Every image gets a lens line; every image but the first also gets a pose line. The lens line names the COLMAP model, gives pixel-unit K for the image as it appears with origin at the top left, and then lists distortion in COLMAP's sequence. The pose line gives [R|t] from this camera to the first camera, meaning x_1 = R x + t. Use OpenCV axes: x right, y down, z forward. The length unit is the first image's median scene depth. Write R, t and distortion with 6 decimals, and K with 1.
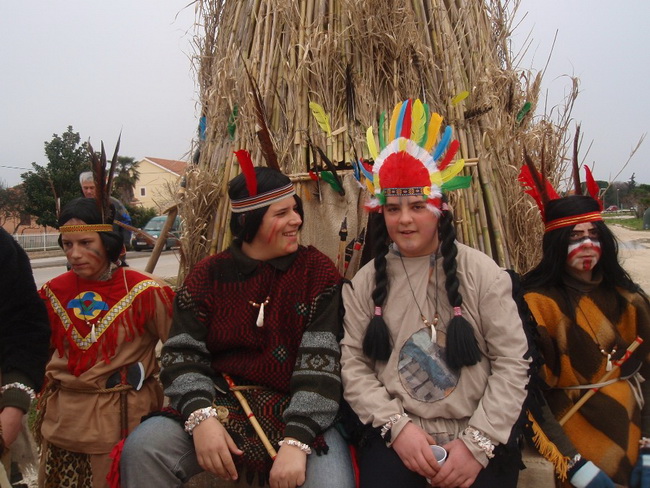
lens RADIAL K [[837.4, 0, 299.3], [0, 837.4, 244.8], [0, 0, 1]] dist [0.004401, 0.051305]
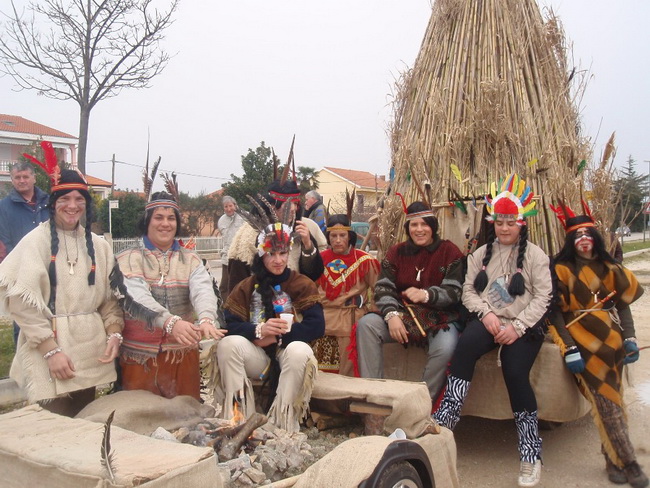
lens RADIAL K [[837.4, 0, 299.3], [0, 837.4, 244.8], [0, 0, 1]] dist [0.004401, 0.051305]
pose [[0.979001, 0.020195, -0.202854, 0.065379], [-0.021834, 0.999745, -0.005841, 0.029463], [0.202684, 0.010147, 0.979192, -0.922536]]
